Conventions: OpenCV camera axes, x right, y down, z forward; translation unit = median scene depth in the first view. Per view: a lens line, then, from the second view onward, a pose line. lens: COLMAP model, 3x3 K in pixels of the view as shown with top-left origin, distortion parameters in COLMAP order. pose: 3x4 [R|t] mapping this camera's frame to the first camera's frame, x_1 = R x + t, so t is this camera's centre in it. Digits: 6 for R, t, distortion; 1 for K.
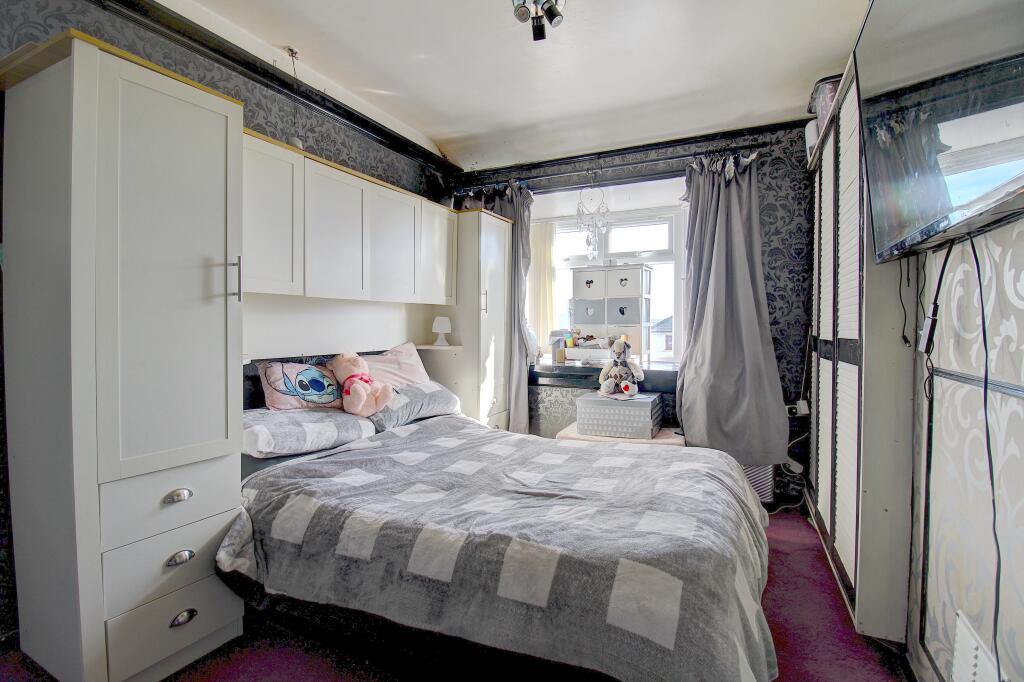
lens RADIAL K [[474.0, 0, 517.5], [0, 474.0, 331.5], [0, 0, 1]] dist [-0.015642, -0.000417]
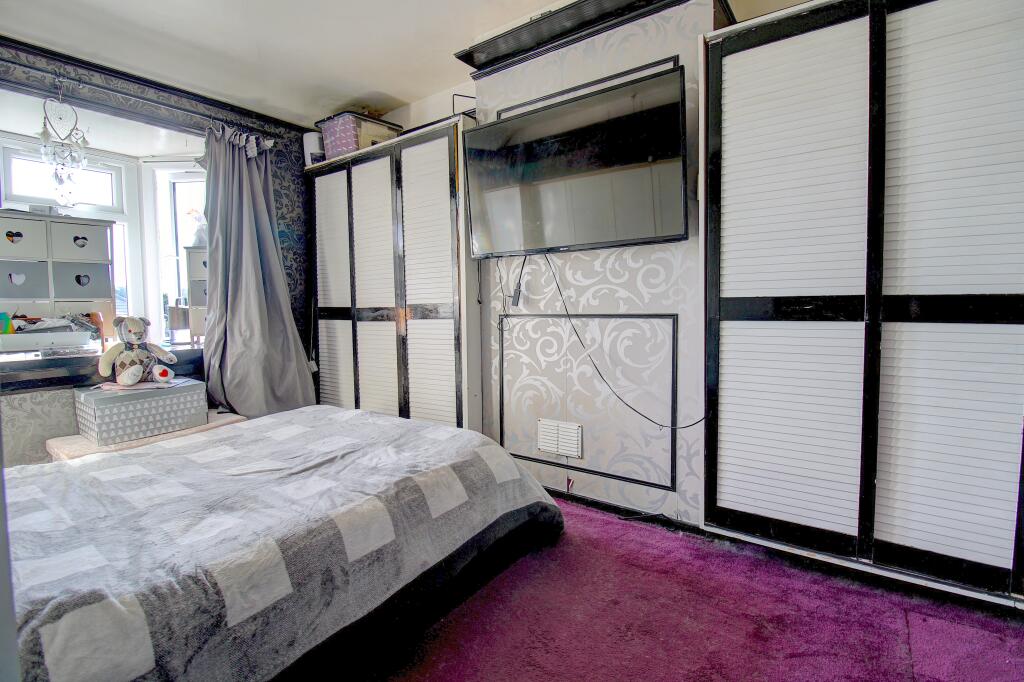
lens RADIAL K [[474.0, 0, 517.5], [0, 474.0, 331.5], [0, 0, 1]] dist [-0.015642, -0.000417]
pose [[0.167281, -0.055287, 0.984358, -0.508681], [0.025143, 0.998341, 0.051800, 0.020405], [-0.985589, 0.016085, 0.168393, 0.267800]]
